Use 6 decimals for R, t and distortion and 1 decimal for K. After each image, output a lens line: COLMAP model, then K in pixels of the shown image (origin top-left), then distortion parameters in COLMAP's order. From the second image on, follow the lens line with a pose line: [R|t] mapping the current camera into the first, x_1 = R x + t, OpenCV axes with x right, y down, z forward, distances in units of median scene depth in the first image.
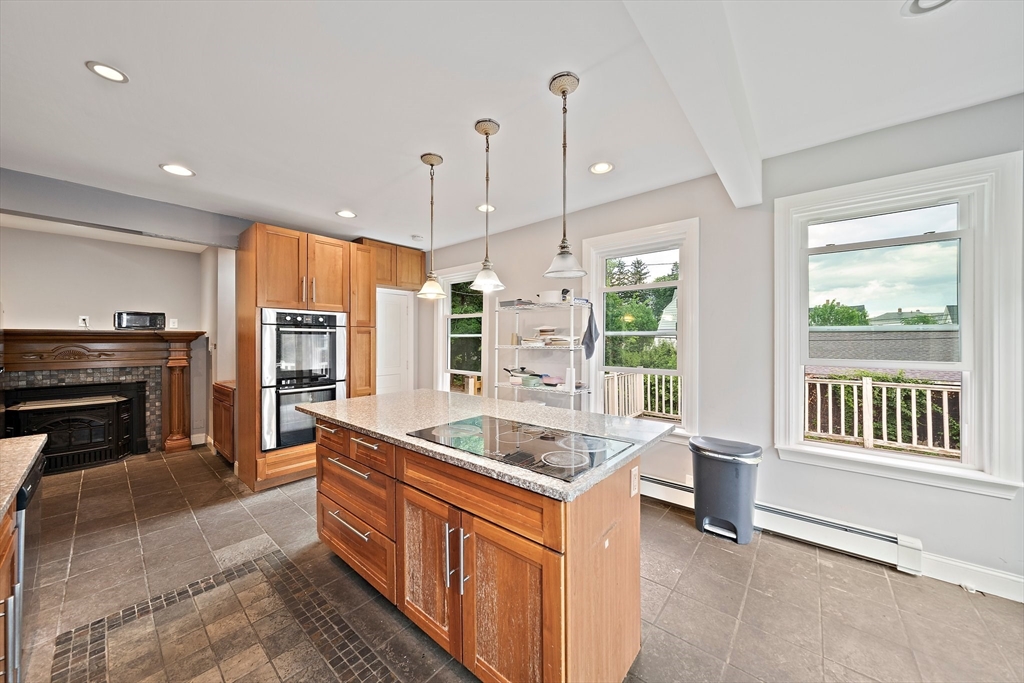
lens RADIAL K [[353.0, 0, 514.8], [0, 353.0, 340.2], [0, 0, 1]] dist [-0.005235, -0.000002]
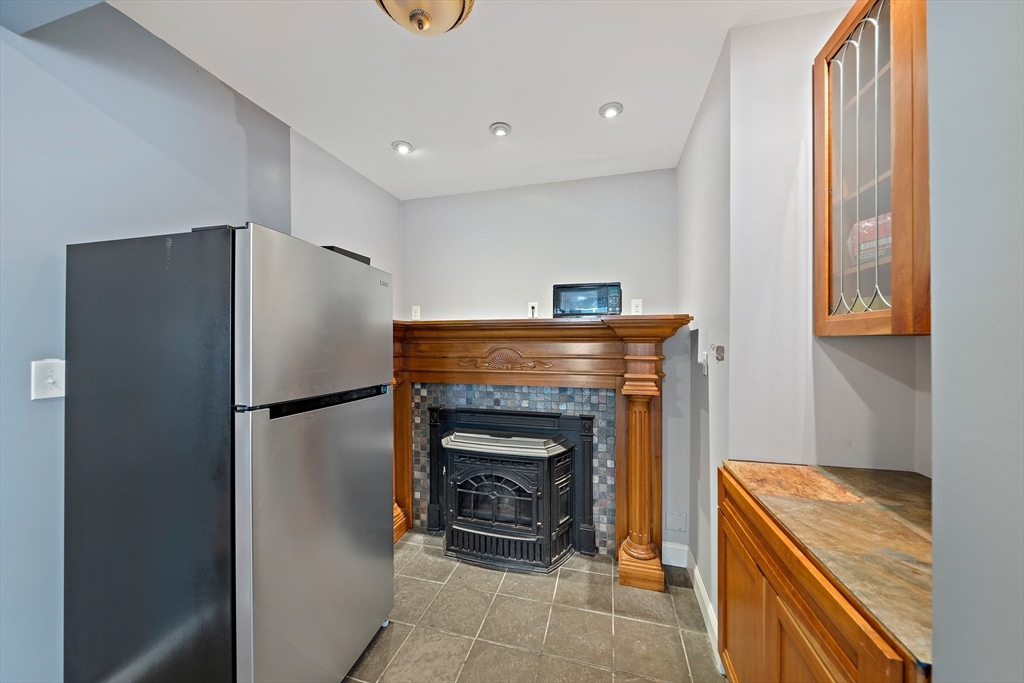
lens RADIAL K [[353.0, 0, 509.5], [0, 353.0, 342.9], [0, 0, 1]] dist [-0.005235, -0.000002]
pose [[0.413987, 0.002286, -0.910280, -0.625261], [0.001076, 0.999995, 0.003001, 0.005973], [0.910282, -0.002221, 0.413983, 0.669048]]
